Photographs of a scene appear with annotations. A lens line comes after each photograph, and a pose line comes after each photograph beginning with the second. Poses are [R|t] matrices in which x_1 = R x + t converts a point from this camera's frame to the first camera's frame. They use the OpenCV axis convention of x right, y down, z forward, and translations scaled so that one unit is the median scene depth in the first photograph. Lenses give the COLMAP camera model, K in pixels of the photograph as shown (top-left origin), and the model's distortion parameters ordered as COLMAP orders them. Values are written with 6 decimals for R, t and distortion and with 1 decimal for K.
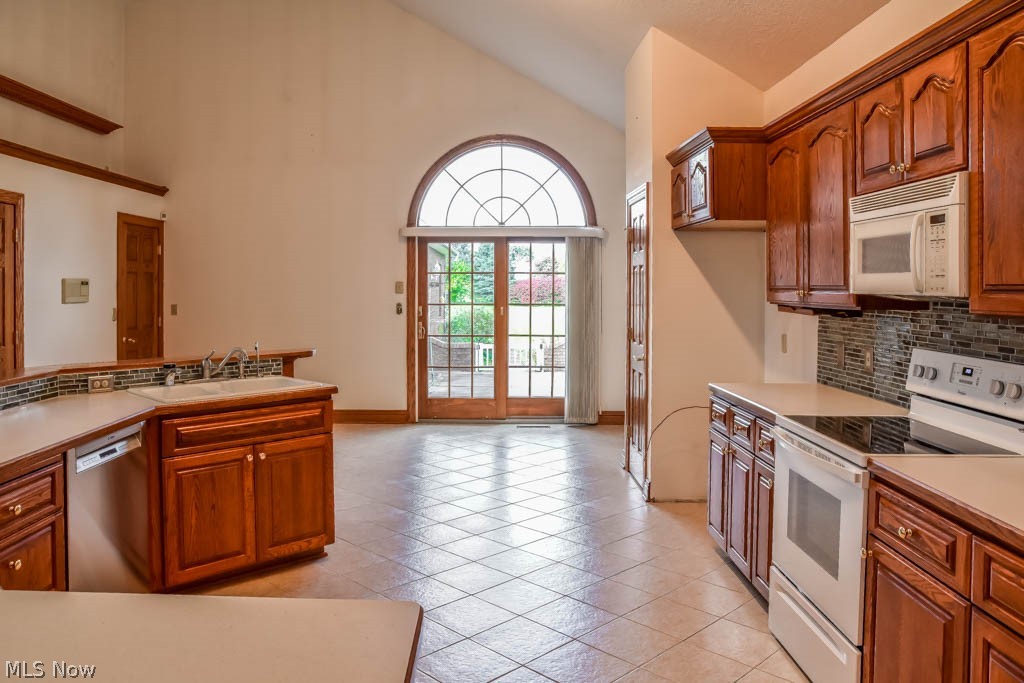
lens RADIAL K [[767.0, 0, 511.7], [0, 767.0, 285.9], [0, 0, 1]] dist [-0.073368, 0.051737]
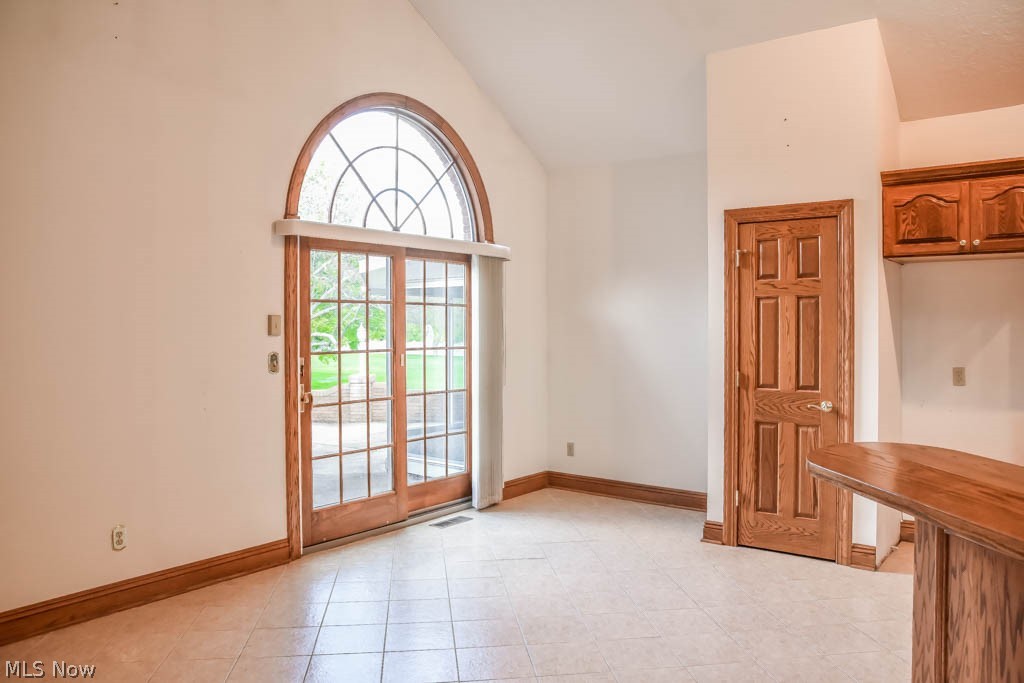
lens RADIAL K [[753.1, 0, 511.7], [0, 753.1, 327.8], [0, 0, 1]] dist [-0.092459, 0.043239]
pose [[0.621056, -0.009204, 0.783712, -0.469184], [0.003590, 0.999954, 0.008899, -0.000325], [-0.783758, -0.002713, 0.621060, 0.522683]]
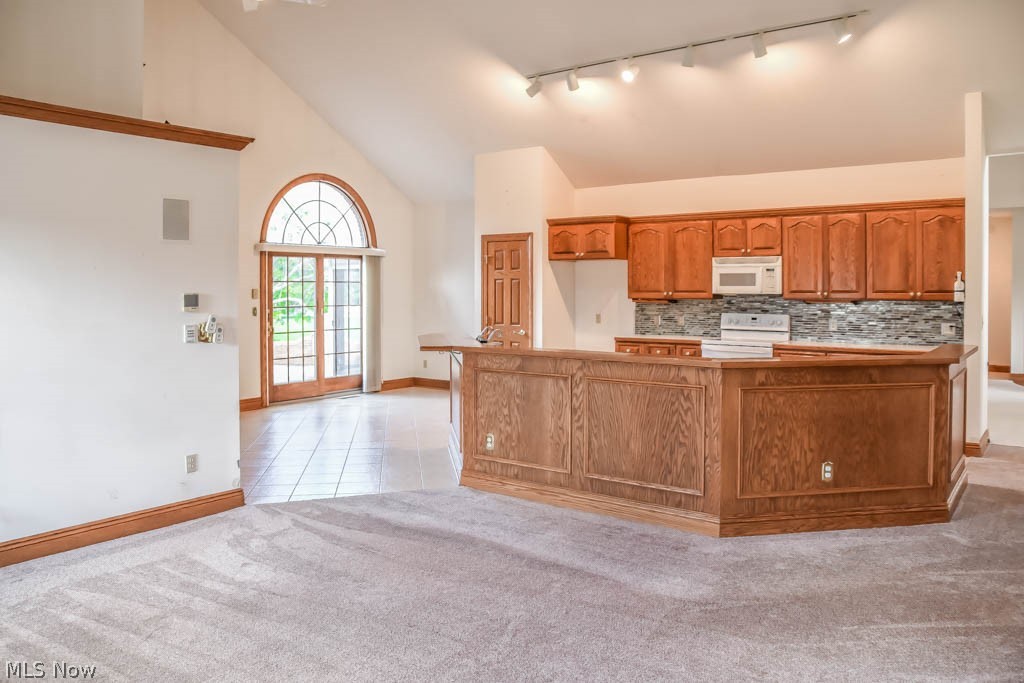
lens RADIAL K [[767.2, 0, 513.0], [0, 767.2, 281.6], [0, 0, 1]] dist [-0.059397, 0.055756]
pose [[0.605408, -0.001128, 0.795914, -0.843092], [0.005969, 0.999977, -0.003123, -0.010828], [-0.795893, 0.006641, 0.605401, -0.029067]]
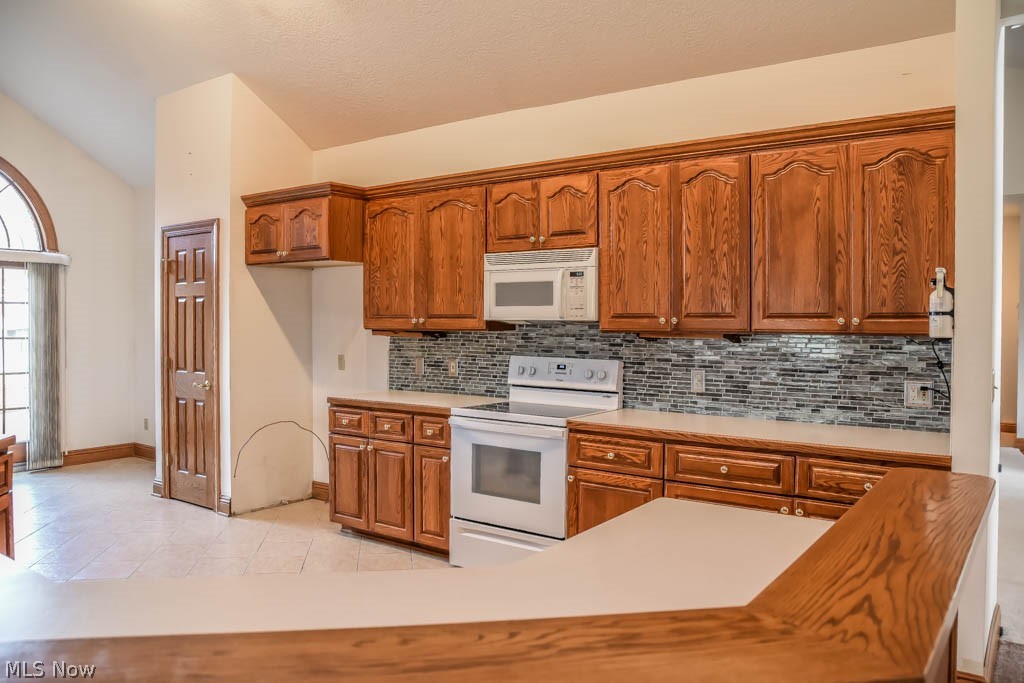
lens RADIAL K [[761.5, 0, 488.3], [0, 761.5, 320.1], [0, 0, 1]] dist [-0.096004, 0.080256]
pose [[0.619339, -0.009609, 0.785065, -0.273355], [0.005112, 0.999953, 0.008206, -0.000538], [-0.785107, -0.001069, 0.619359, 0.036690]]
